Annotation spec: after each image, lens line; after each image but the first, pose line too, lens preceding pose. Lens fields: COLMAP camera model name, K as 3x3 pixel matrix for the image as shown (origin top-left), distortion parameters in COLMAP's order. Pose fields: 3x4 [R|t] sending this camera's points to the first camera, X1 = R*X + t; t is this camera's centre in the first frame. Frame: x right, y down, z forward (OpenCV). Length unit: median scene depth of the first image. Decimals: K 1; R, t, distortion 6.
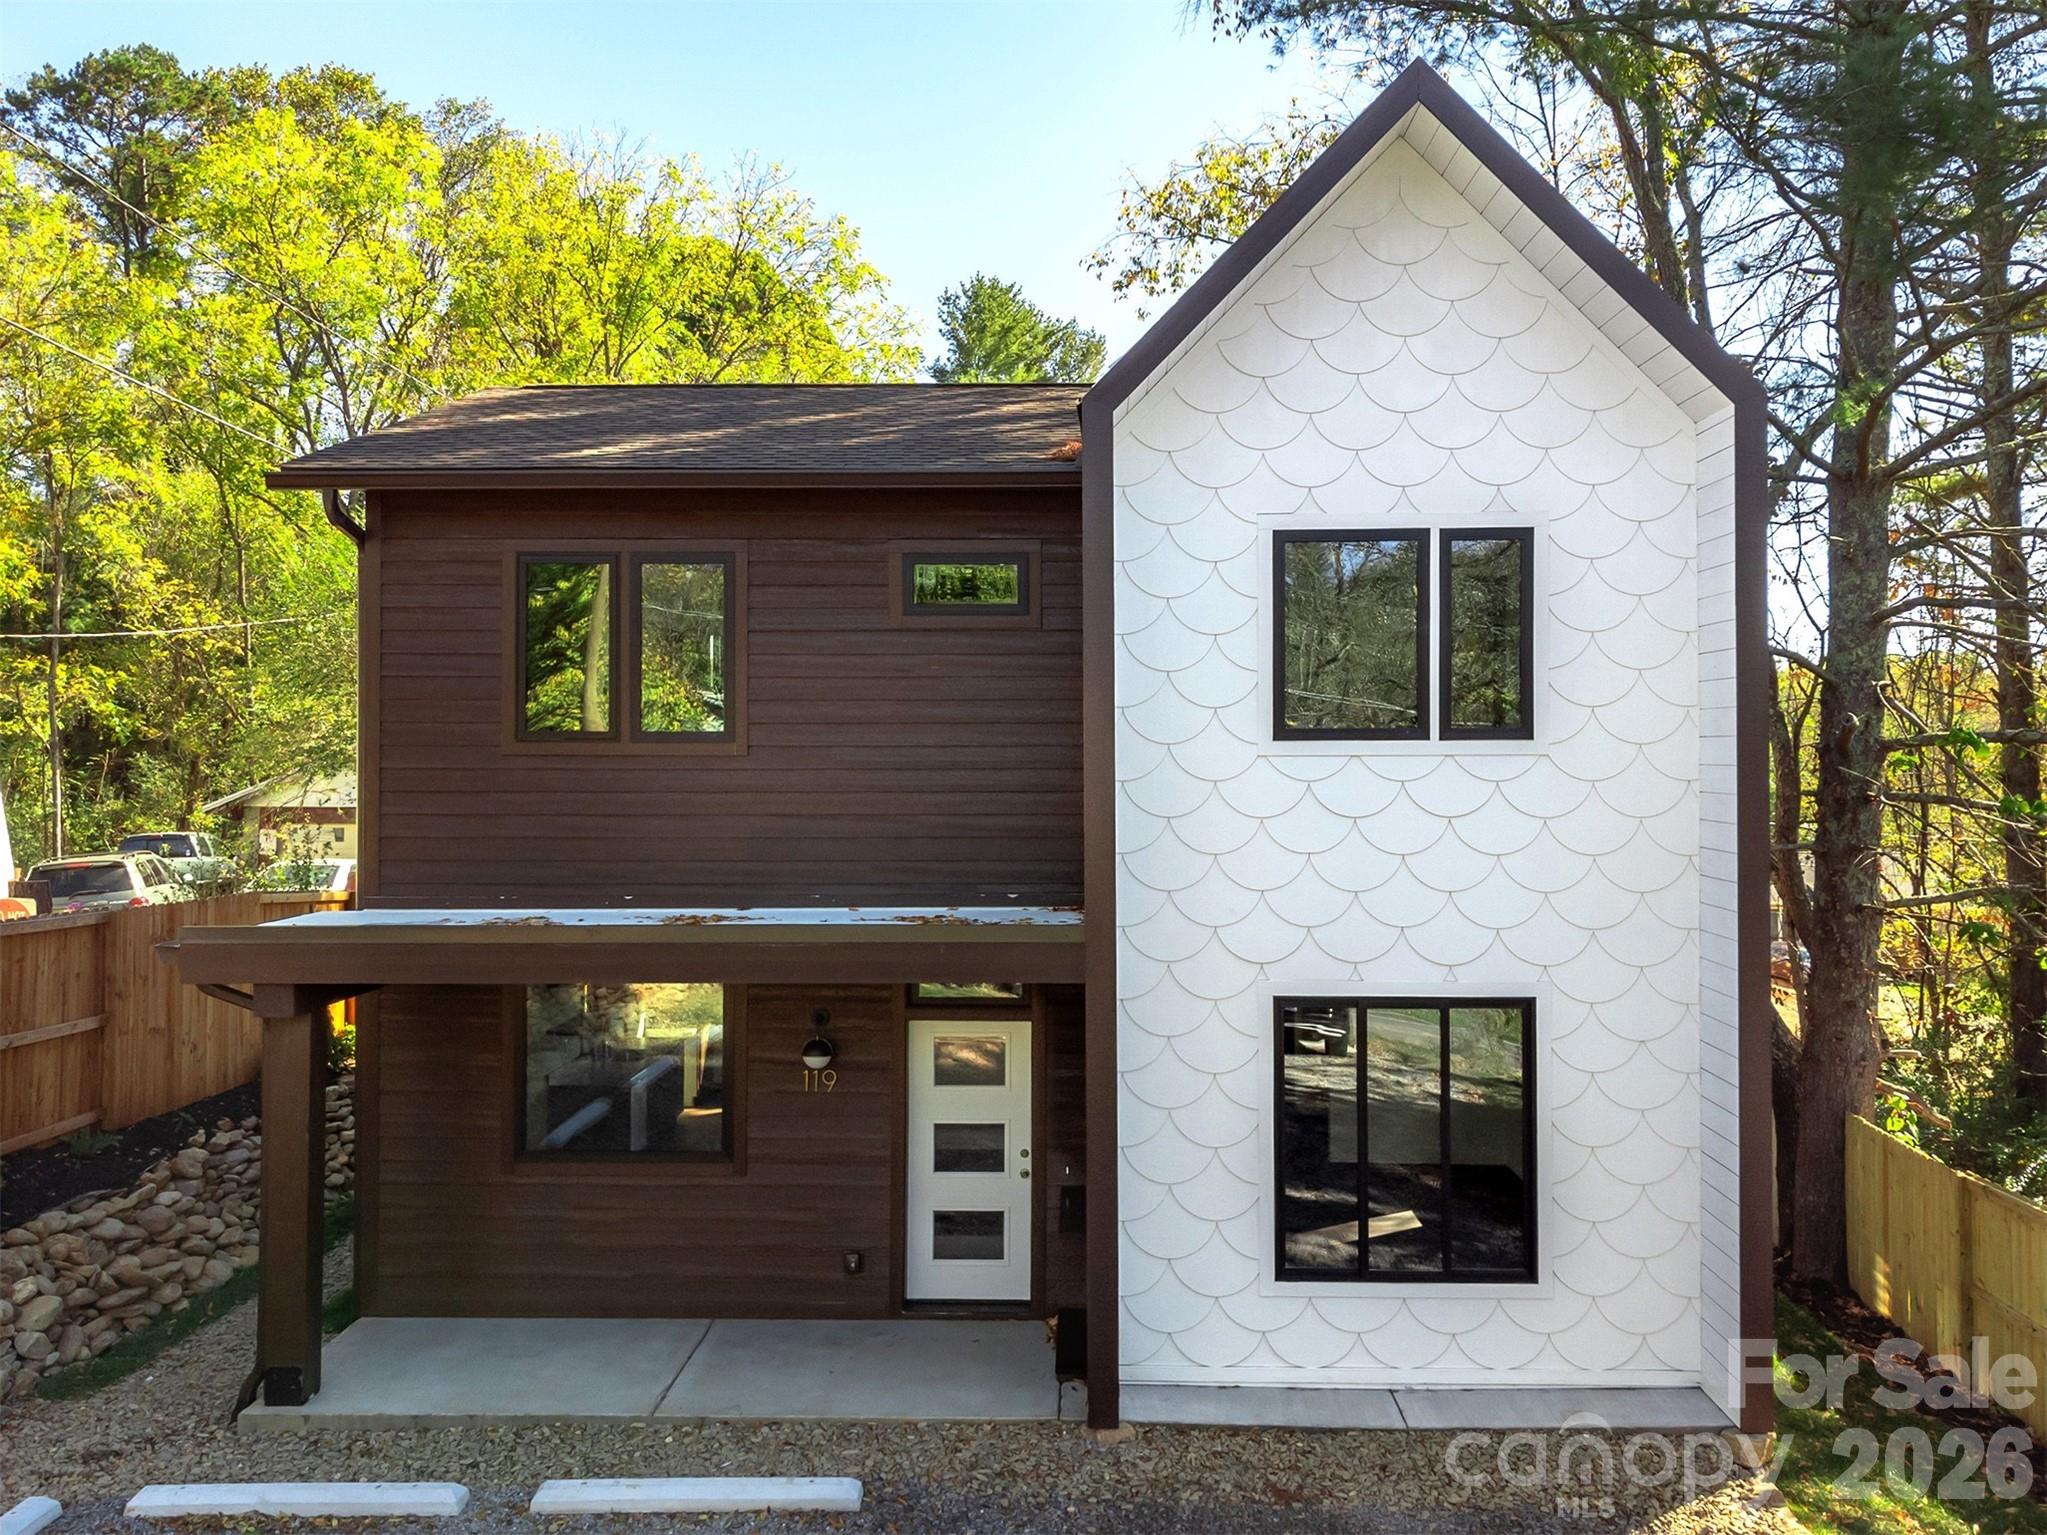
lens RADIAL K [[1562.4, 0, 1028.2], [0, 1562.4, 770.1], [0, 0, 1]] dist [0.013523, -0.002232]
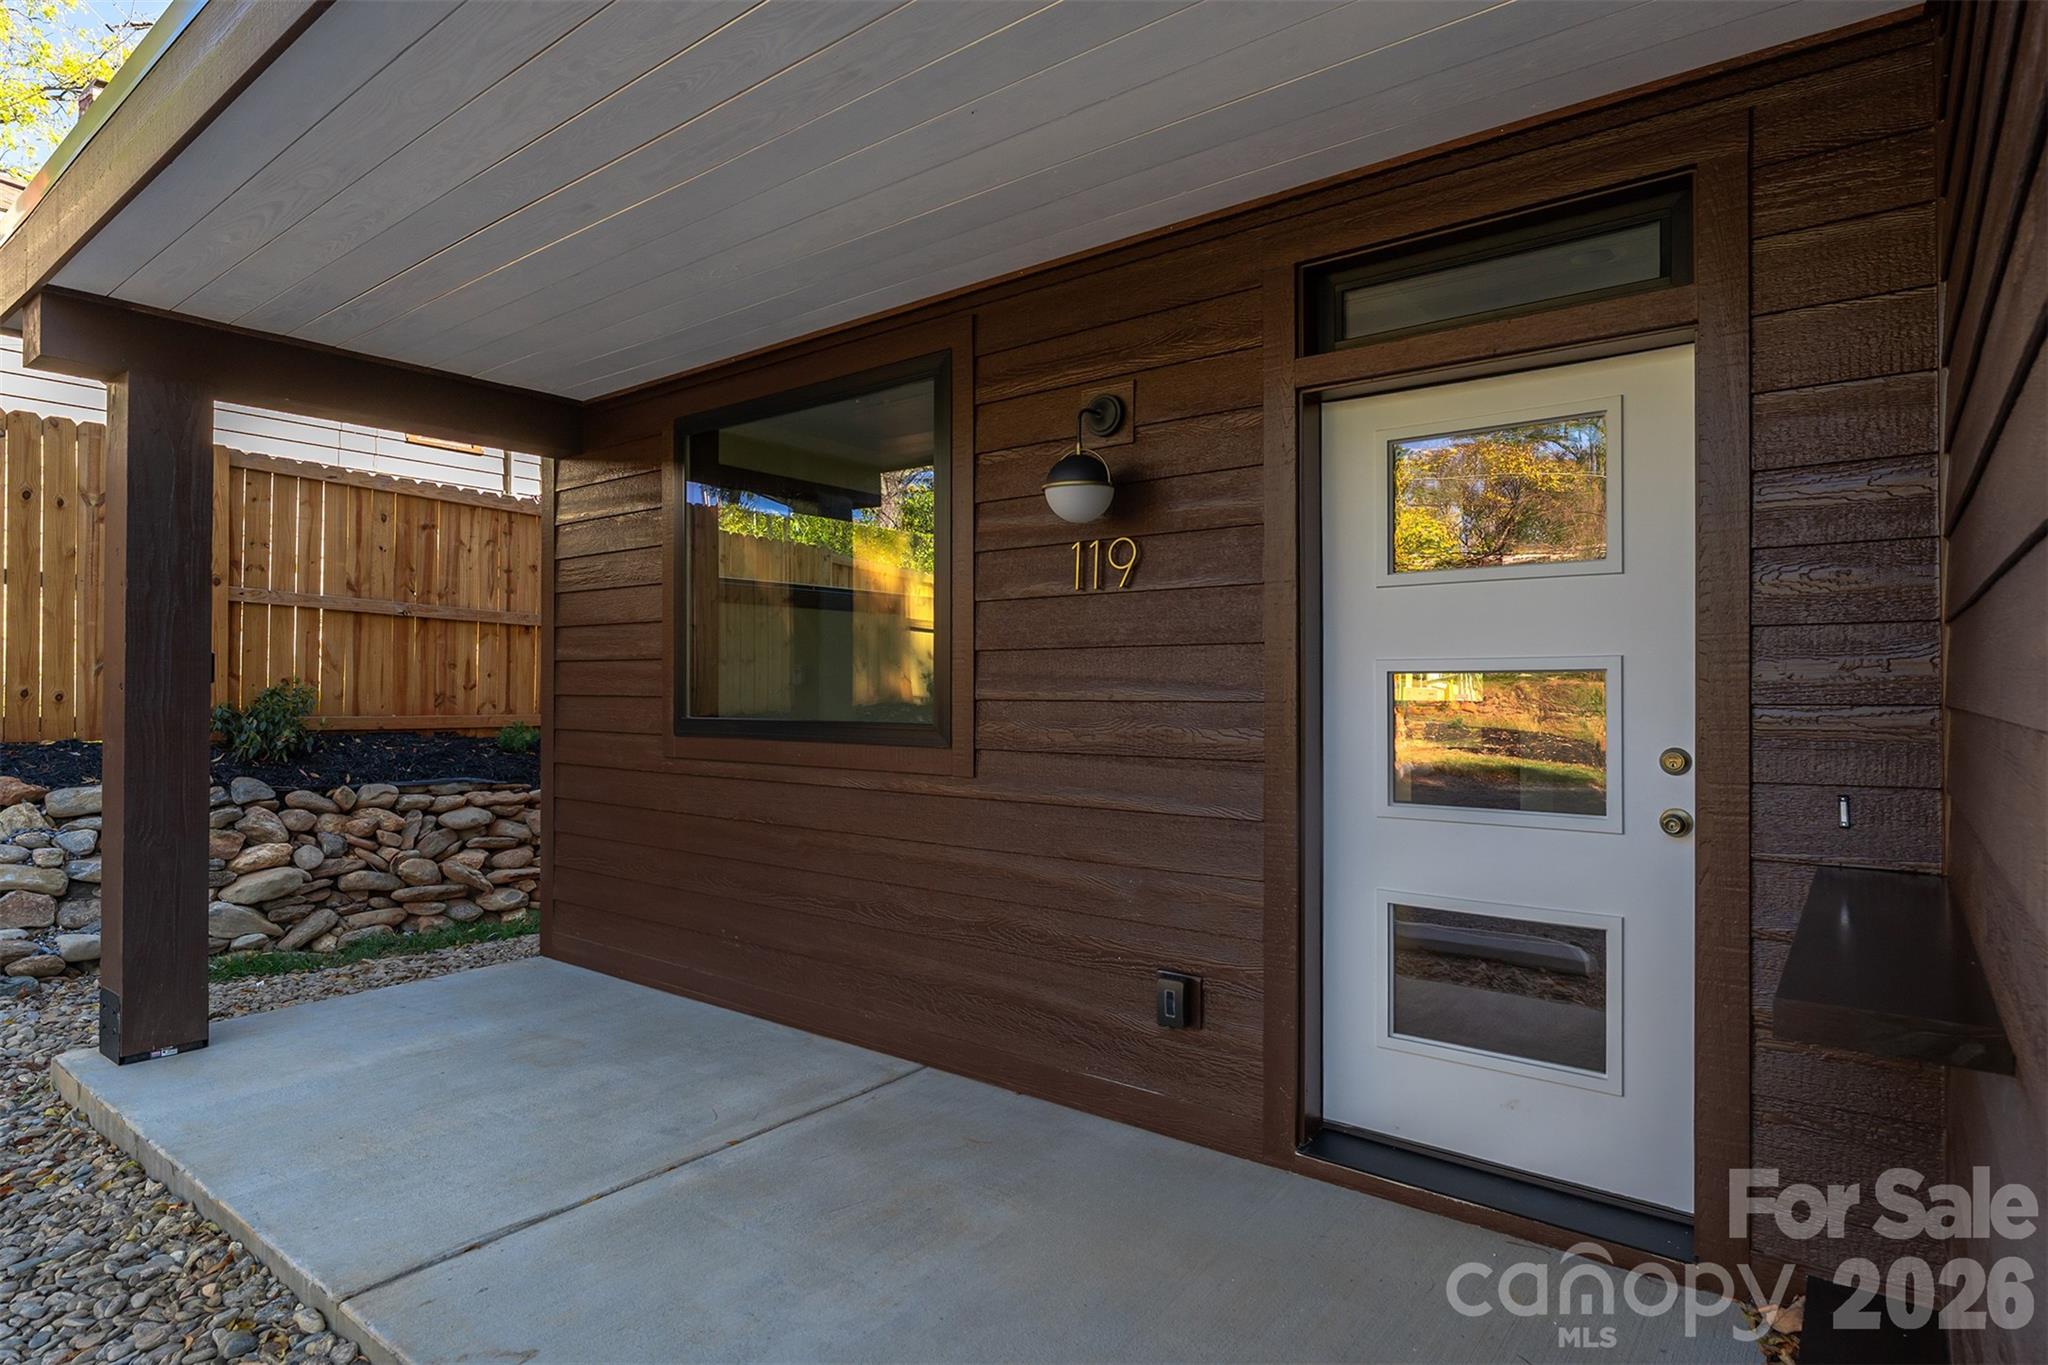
lens RADIAL K [[1073.3, 0, 1016.5], [0, 1073.3, 685.6], [0, 0, 1]] dist [-0.000759, -0.000062]
pose [[0.804728, 0.000069, -0.593644, 0.020525], [0.012358, 0.999781, 0.016869, 0.228007], [0.593515, -0.020911, 0.804551, 0.753571]]
